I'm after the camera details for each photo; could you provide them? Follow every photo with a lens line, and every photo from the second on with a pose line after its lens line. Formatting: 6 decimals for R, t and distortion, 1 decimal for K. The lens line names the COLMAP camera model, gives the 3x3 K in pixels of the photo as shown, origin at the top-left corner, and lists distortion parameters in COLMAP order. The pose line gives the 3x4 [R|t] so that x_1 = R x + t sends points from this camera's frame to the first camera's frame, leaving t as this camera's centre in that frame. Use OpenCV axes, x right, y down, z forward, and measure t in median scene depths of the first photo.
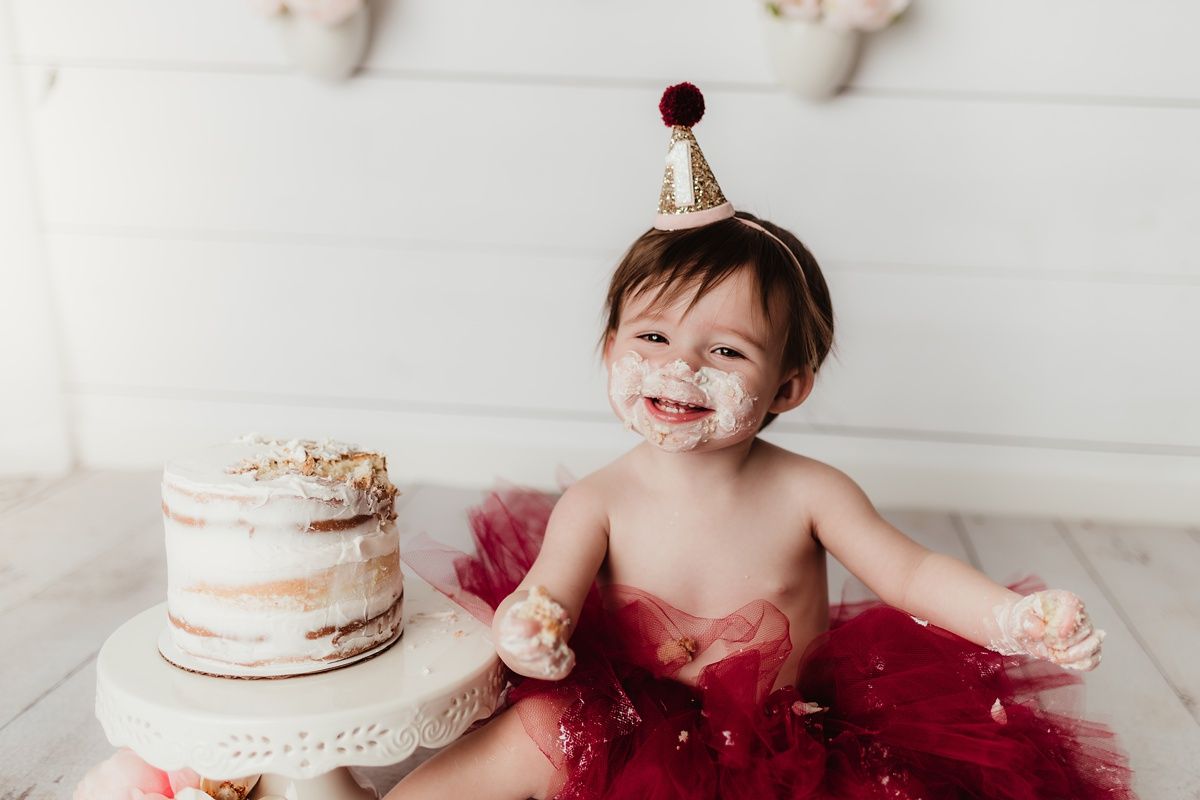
lens RADIAL K [[1288.8, 0, 666.1], [0, 1288.8, 362.8], [0, 0, 1]] dist [0.010194, 0.009542]
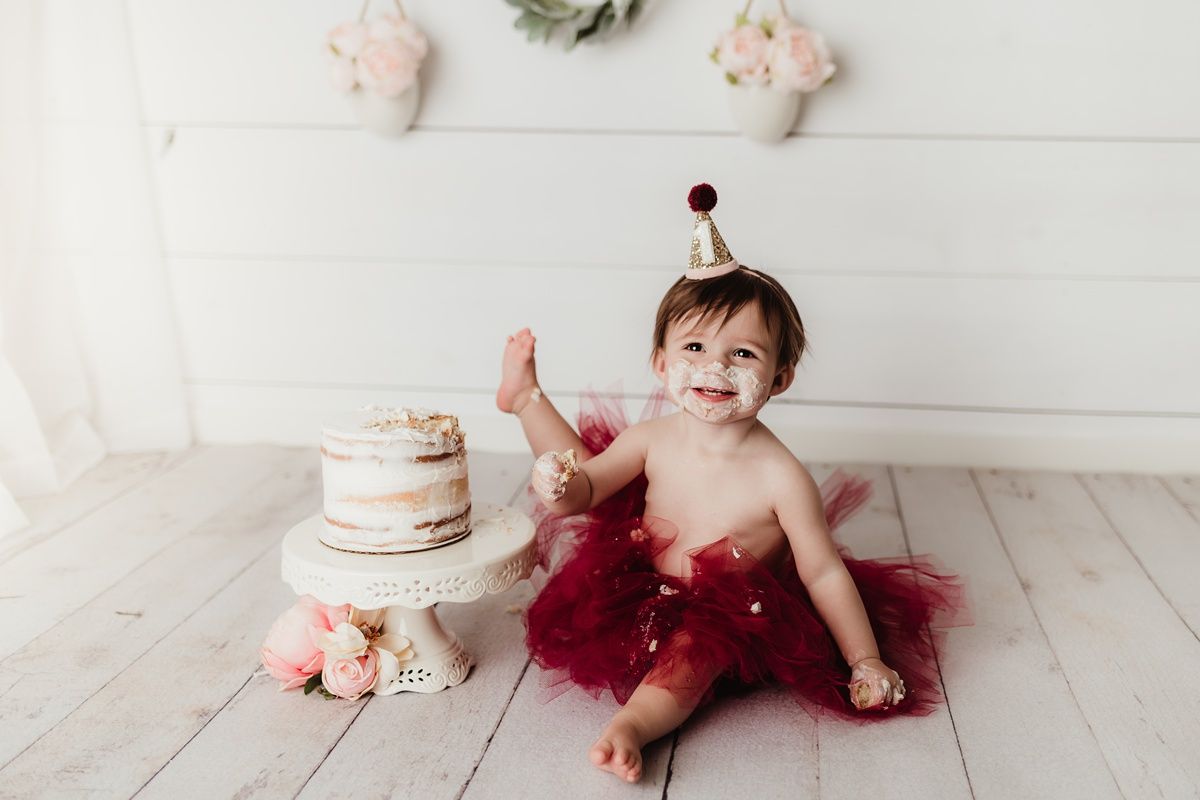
lens RADIAL K [[1354.6, 0, 676.8], [0, 1354.6, 355.6], [0, 0, 1]] dist [0.025169, -0.015607]
pose [[0.999654, -0.020723, -0.016175, 0.080517], [0.020824, 0.999765, 0.006103, -0.006912], [0.016044, -0.006438, 0.999851, -0.681719]]
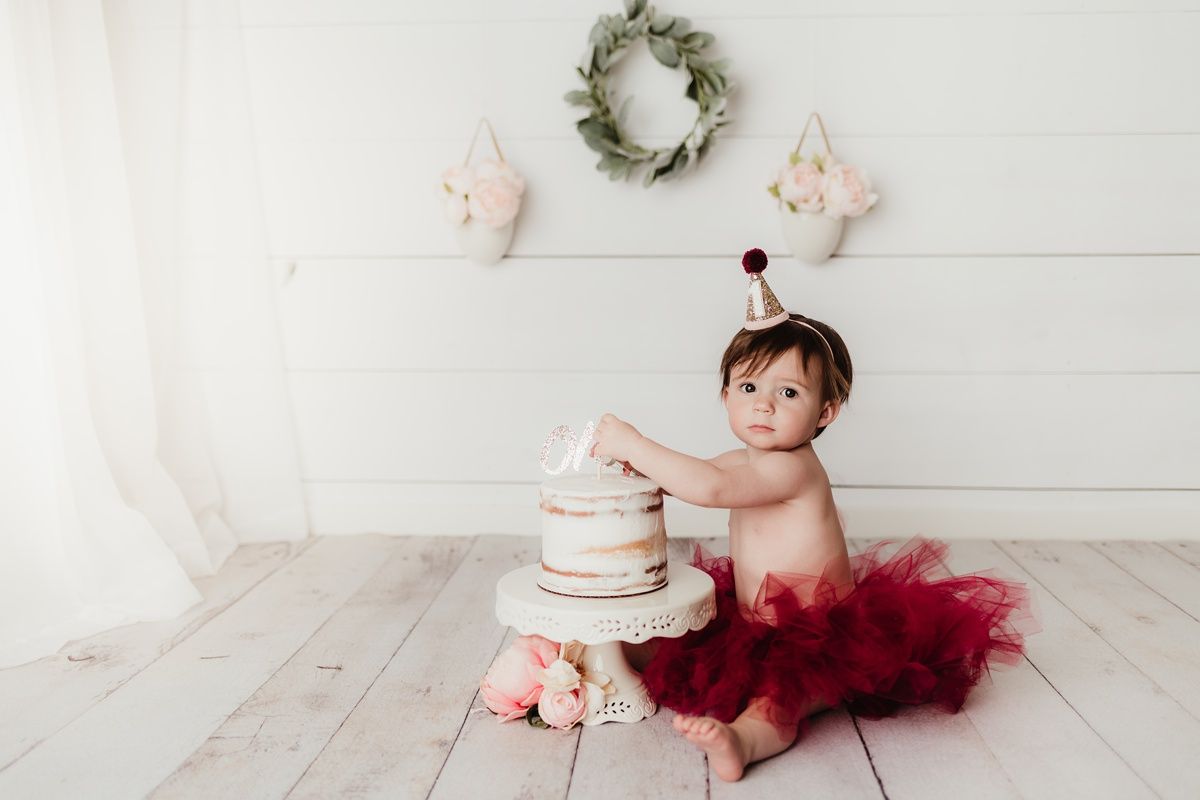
lens RADIAL K [[1177.2, 0, 599.6], [0, 1177.2, 400.2], [0, 0, 1]] dist [0.020618, -0.000744]
pose [[0.999017, -0.041187, 0.016388, -0.322696], [0.042245, 0.996613, -0.070548, 0.080743], [-0.013427, 0.071171, 0.997374, -0.688957]]
